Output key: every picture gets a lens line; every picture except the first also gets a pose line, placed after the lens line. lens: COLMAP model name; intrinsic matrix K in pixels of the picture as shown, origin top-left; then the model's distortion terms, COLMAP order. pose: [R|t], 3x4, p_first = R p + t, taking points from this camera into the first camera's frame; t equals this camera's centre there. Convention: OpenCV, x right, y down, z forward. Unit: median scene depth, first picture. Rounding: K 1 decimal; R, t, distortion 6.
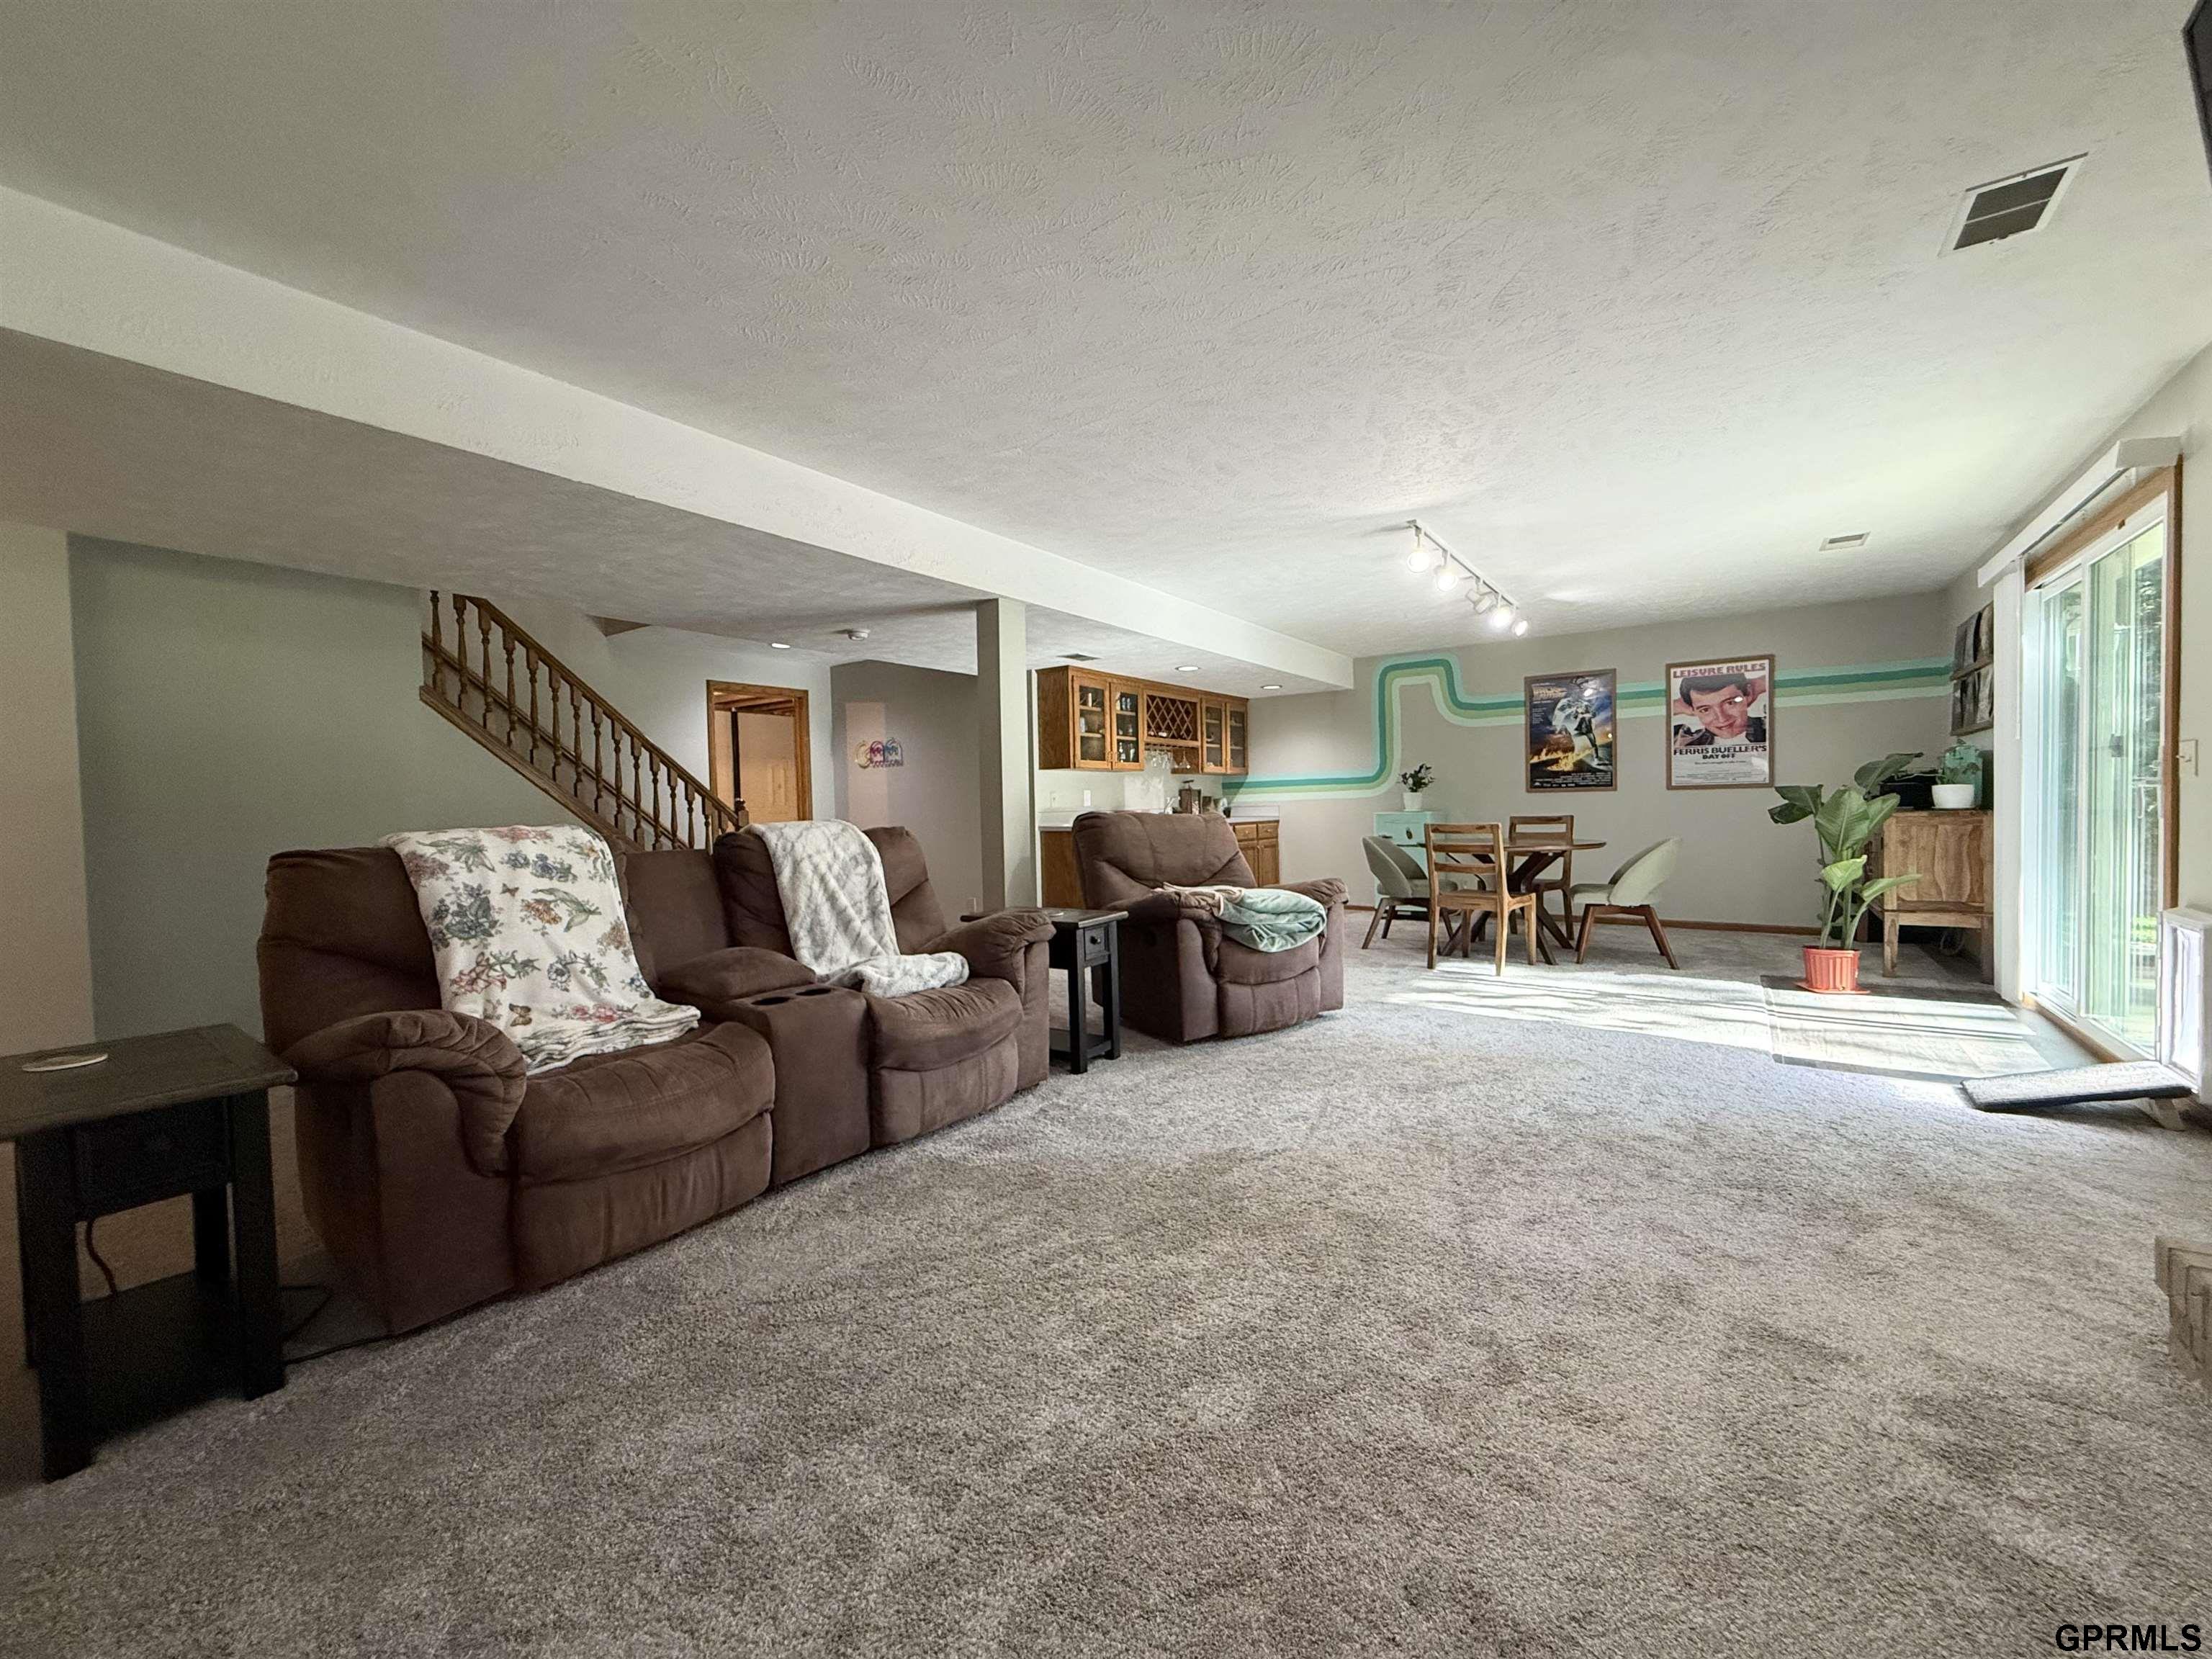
lens RADIAL K [[882.3, 0, 1101.9], [0, 882.3, 826.3], [0, 0, 1]] dist [0.000203, 0.000145]
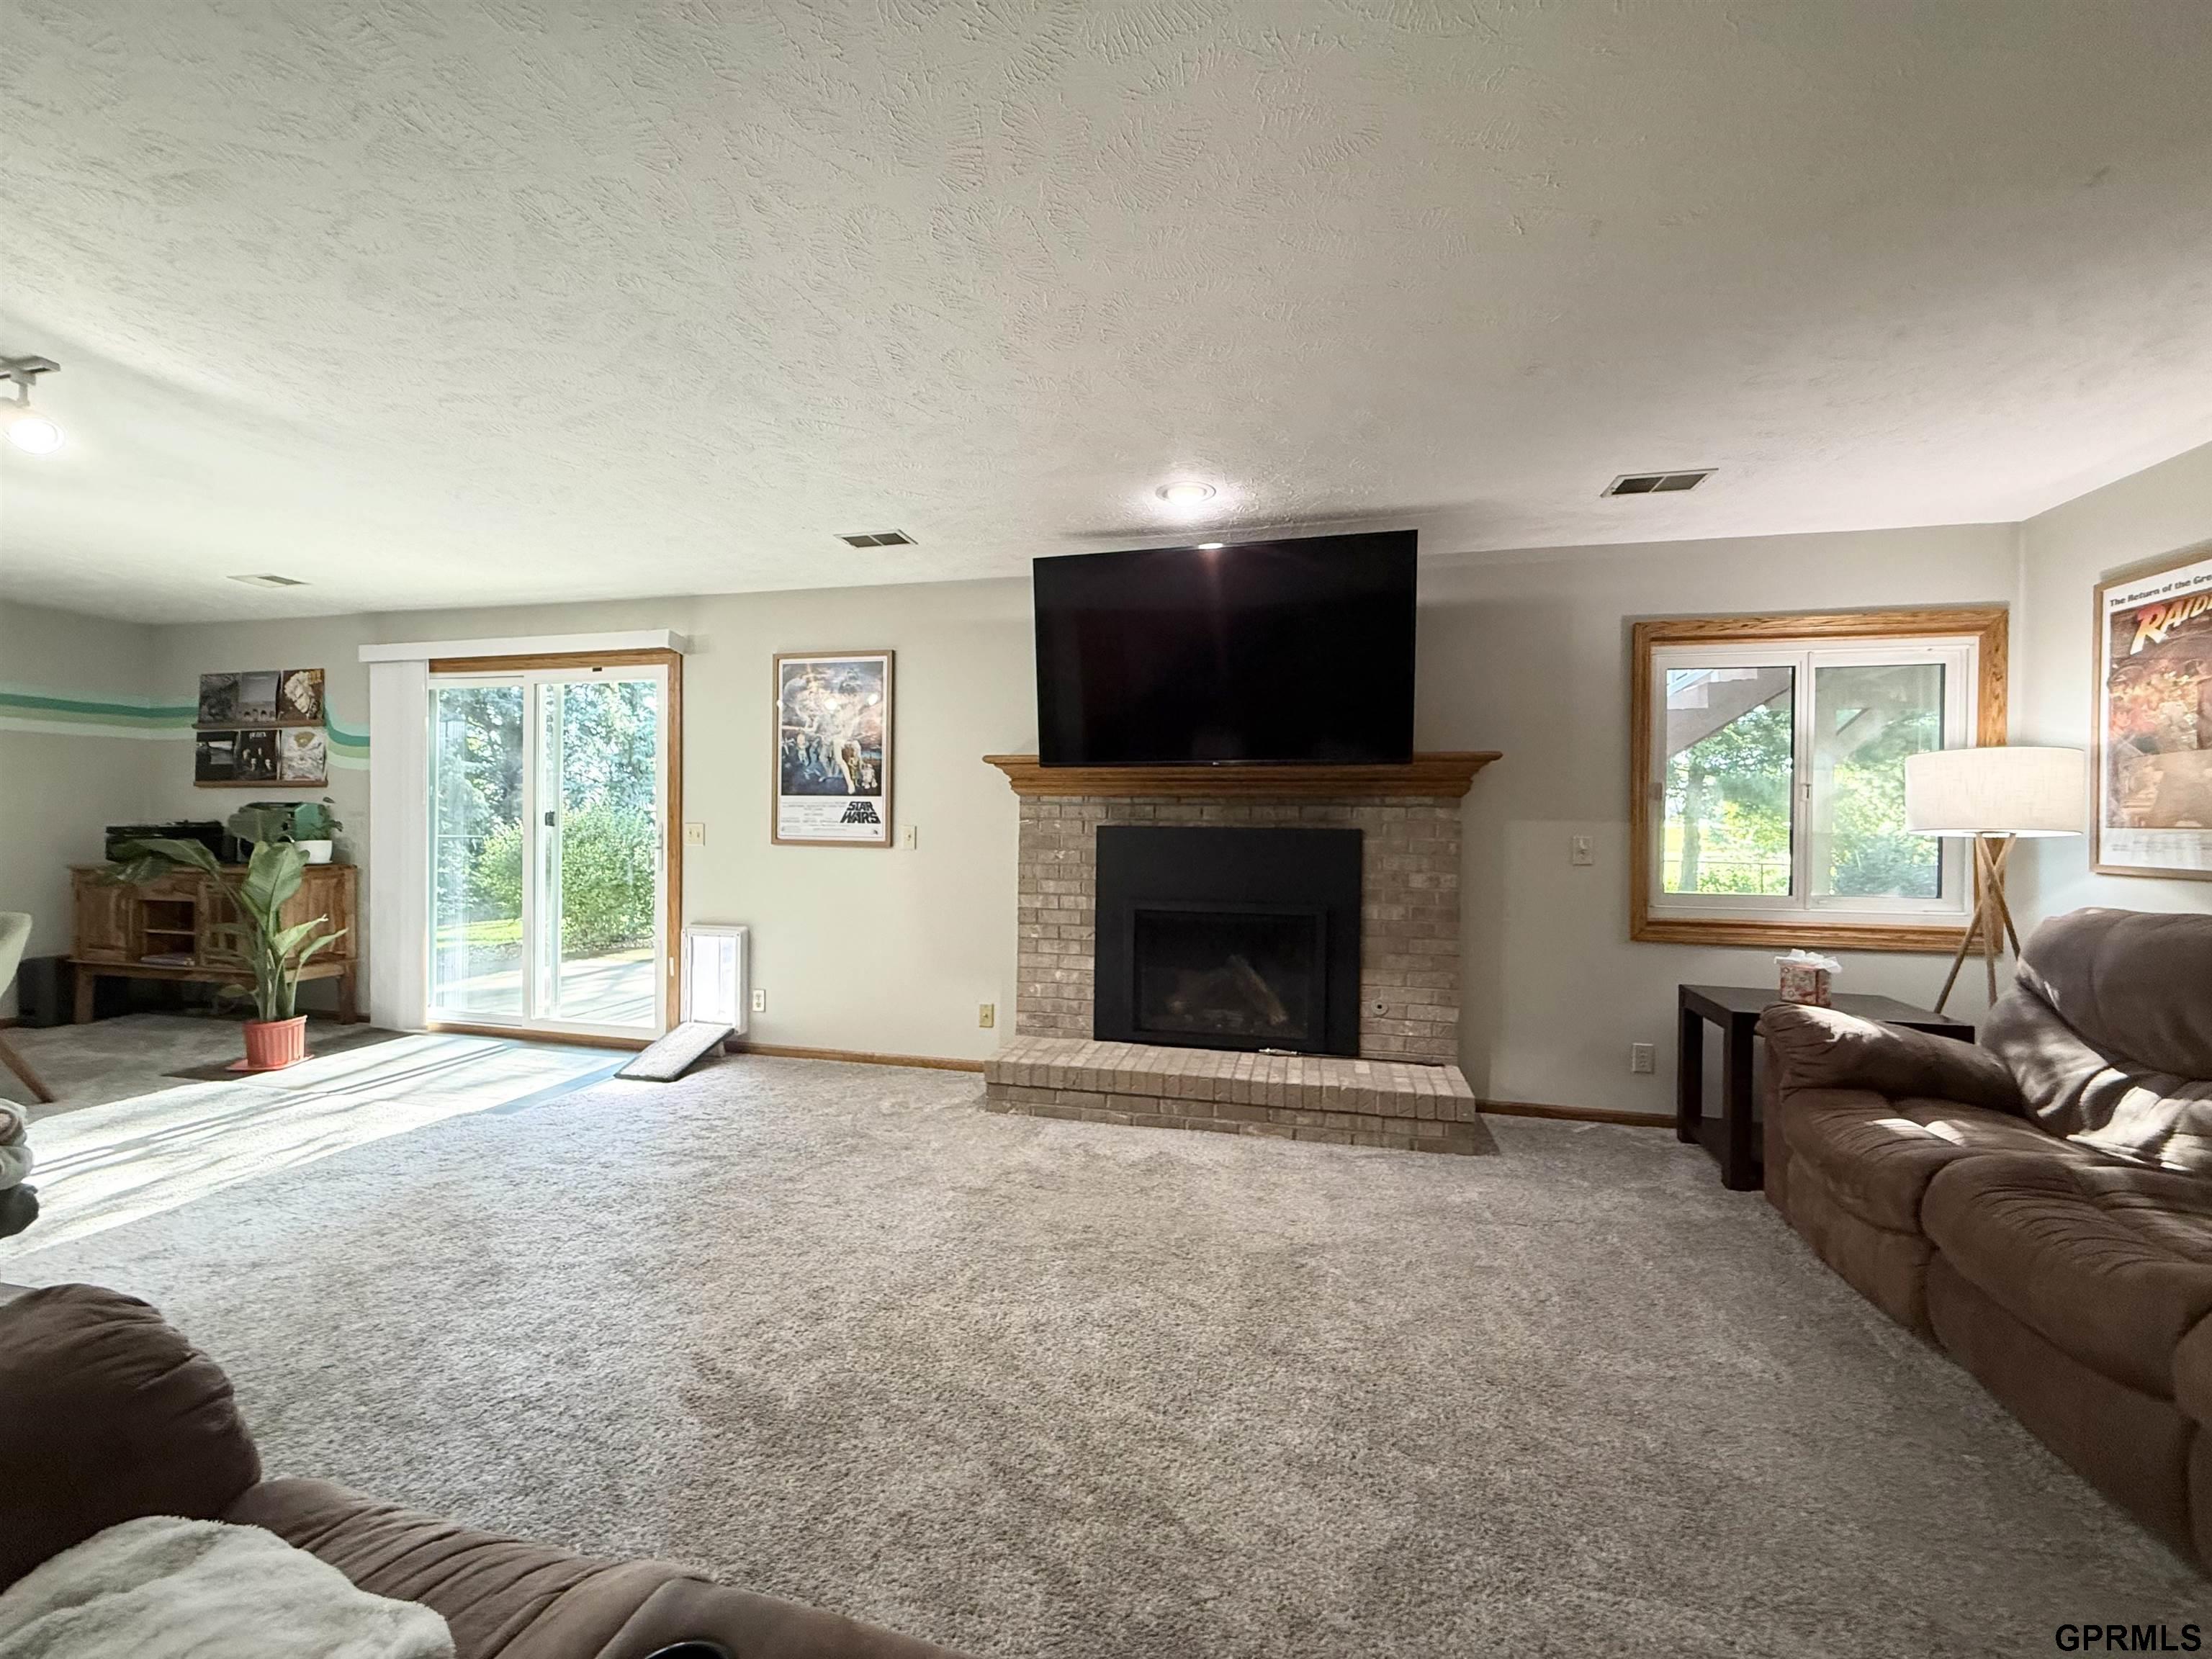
lens RADIAL K [[882.3, 0, 1101.9], [0, 882.3, 826.3], [0, 0, 1]] dist [0.000203, 0.000145]
pose [[-0.385650, 0.013280, 0.922550, -0.561971], [0.017376, 0.999824, -0.007129, -0.062898], [-0.922482, 0.013281, -0.385813, 0.887299]]
